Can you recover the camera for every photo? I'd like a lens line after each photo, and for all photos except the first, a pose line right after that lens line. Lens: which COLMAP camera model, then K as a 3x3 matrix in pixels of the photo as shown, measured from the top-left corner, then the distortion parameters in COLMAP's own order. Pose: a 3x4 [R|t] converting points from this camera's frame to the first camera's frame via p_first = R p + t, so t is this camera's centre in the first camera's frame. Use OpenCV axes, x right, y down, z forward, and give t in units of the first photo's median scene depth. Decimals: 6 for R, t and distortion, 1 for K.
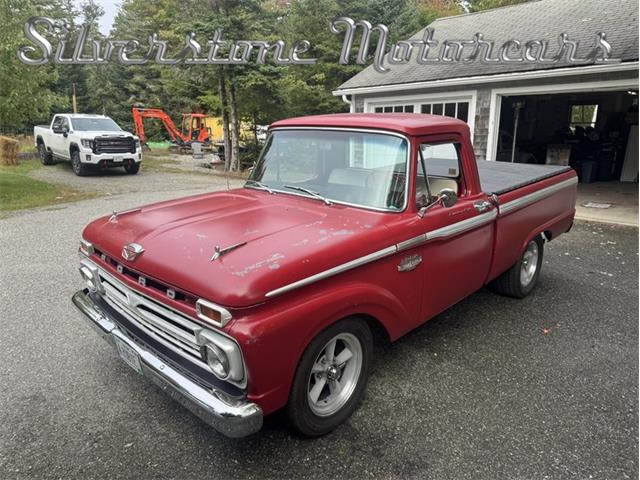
lens RADIAL K [[449.4, 0, 319.6], [0, 449.4, 239.0], [0, 0, 1]] dist [-0.004197, -0.004580]
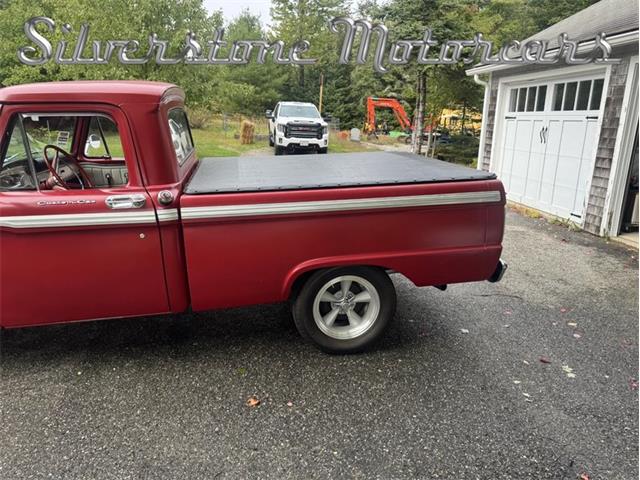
lens RADIAL K [[444.9, 0, 320.7], [0, 444.9, 238.3], [0, 0, 1]] dist [0.133533, -0.204221]
pose [[0.813974, 0.167925, -0.556100, 0.320273], [-0.159990, 0.985088, 0.063284, -0.034301], [0.558435, 0.037459, 0.828702, 0.166894]]
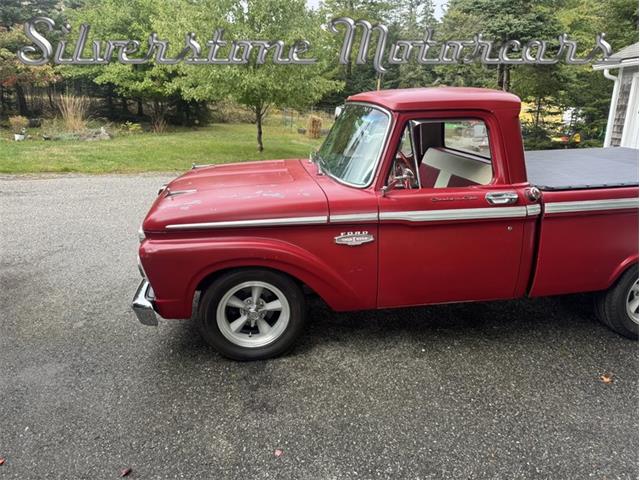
lens RADIAL K [[447.2, 0, 320.6], [0, 447.2, 242.4], [0, 0, 1]] dist [0.043723, -0.049901]
pose [[0.783481, 0.185209, -0.593173, 0.185297], [-0.160096, 0.982490, 0.095308, -0.005579], [0.600438, 0.020293, 0.799414, 0.036553]]
